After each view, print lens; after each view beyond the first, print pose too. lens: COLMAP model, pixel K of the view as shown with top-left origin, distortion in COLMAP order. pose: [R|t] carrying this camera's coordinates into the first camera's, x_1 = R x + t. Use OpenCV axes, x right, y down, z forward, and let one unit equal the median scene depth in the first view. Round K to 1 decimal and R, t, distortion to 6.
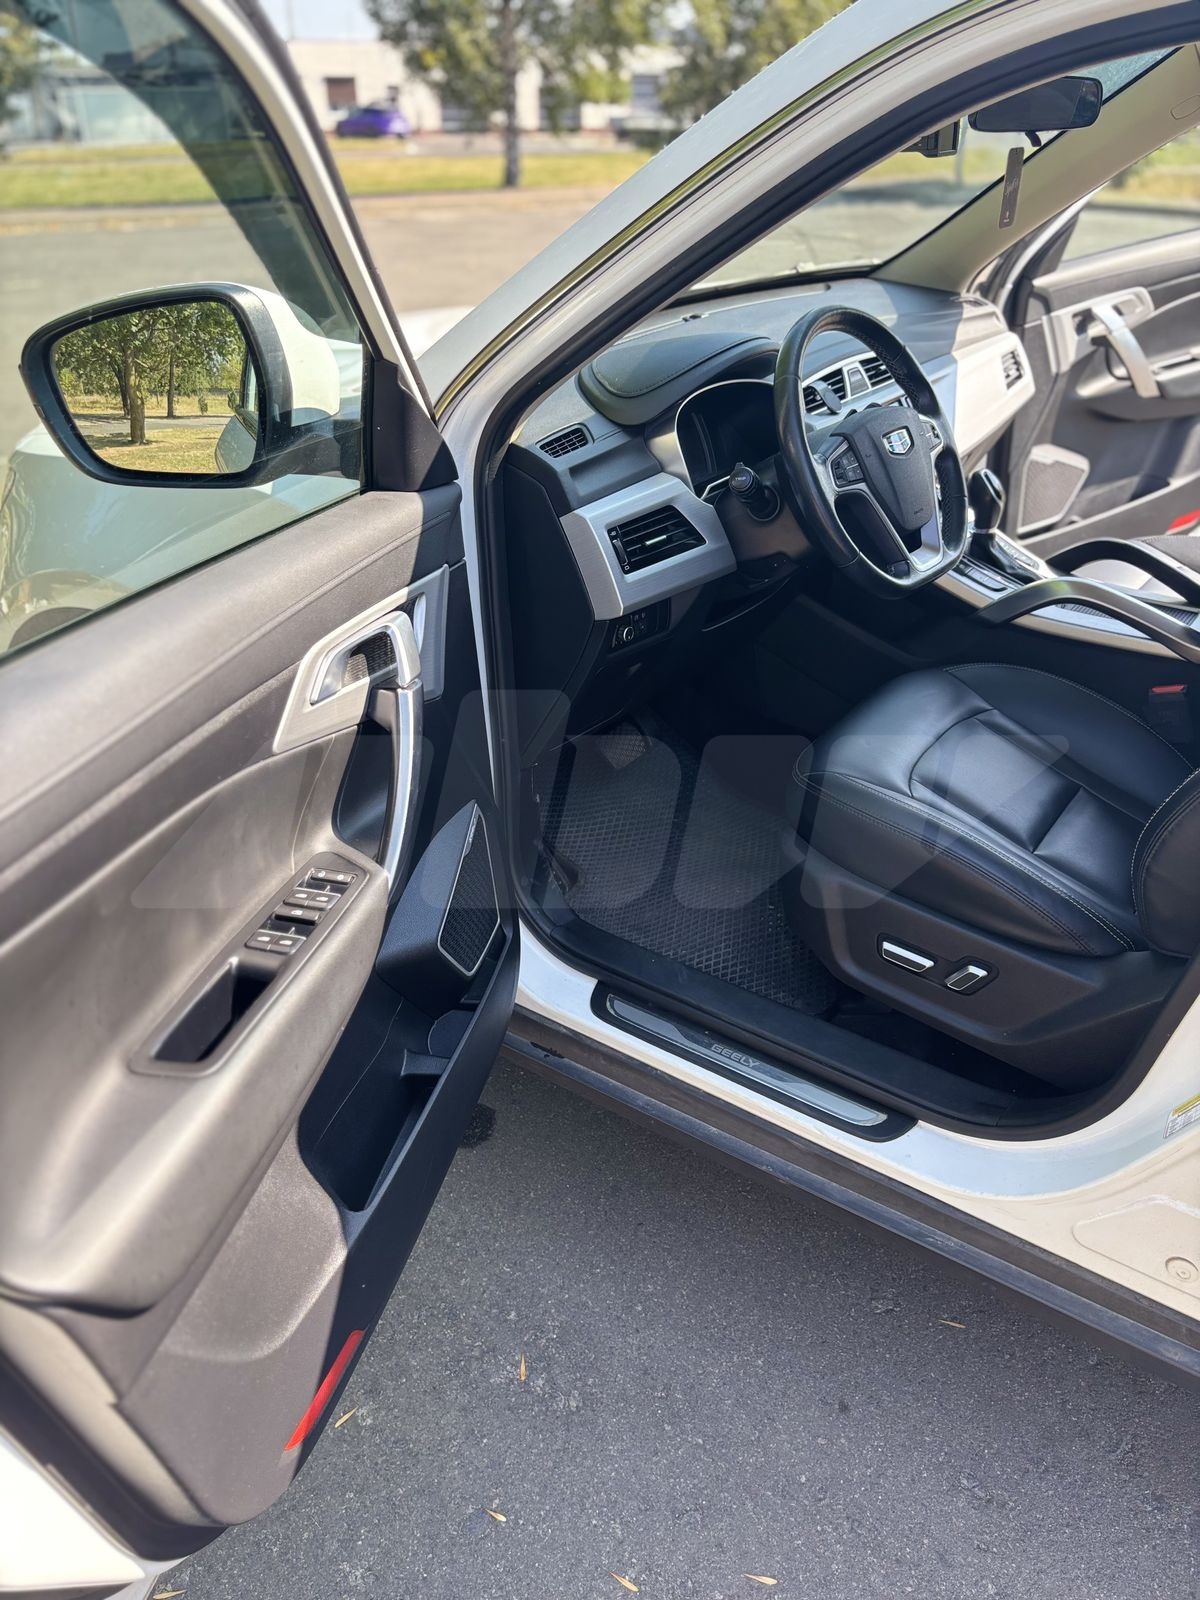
lens RADIAL K [[1229.4, 0, 605.5], [0, 1229.4, 809.7], [0, 0, 1]] dist [0.051478, -0.064939]
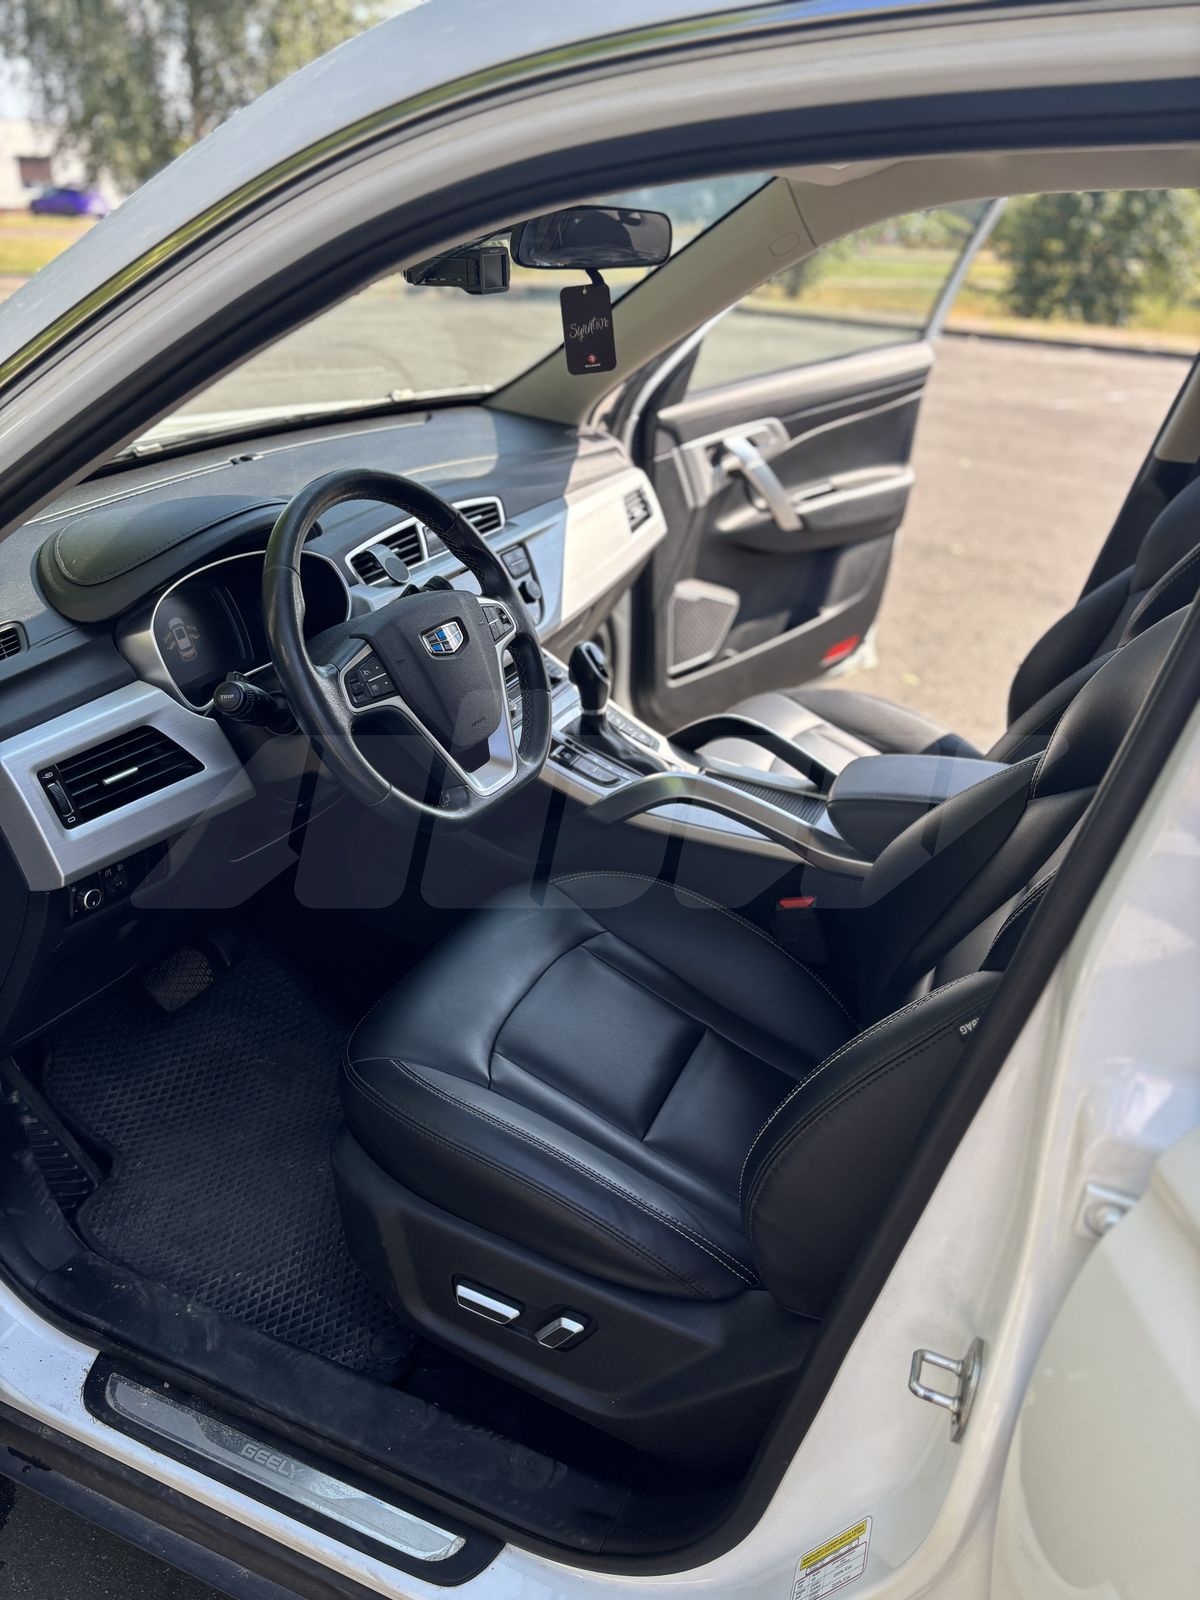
lens RADIAL K [[1229.4, 0, 606.0], [0, 1229.4, 789.5], [0, 0, 1]] dist [0.051478, -0.064939]
pose [[0.977689, -0.047293, 0.204667, 0.159373], [0.062545, 0.995675, -0.068703, -0.129250], [-0.200532, 0.079971, 0.976418, 0.194388]]
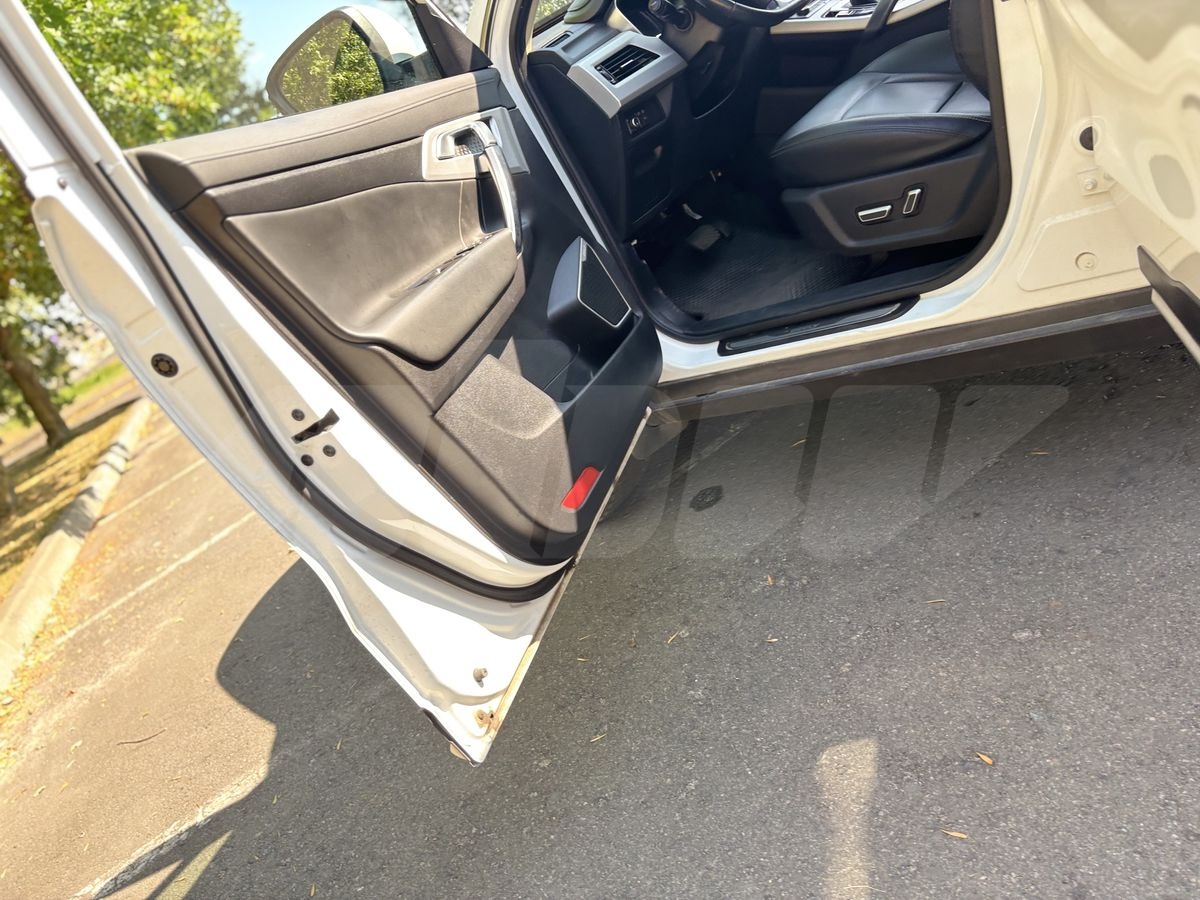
lens RADIAL K [[922.1, 0, 602.8], [0, 922.1, 440.5], [0, 0, 1]] dist [0.051478, -0.064939]
pose [[0.883219, -0.404992, -0.236444, 0.093963], [0.378173, 0.913238, -0.151596, 0.391651], [0.277325, 0.044476, 0.959746, -0.181408]]
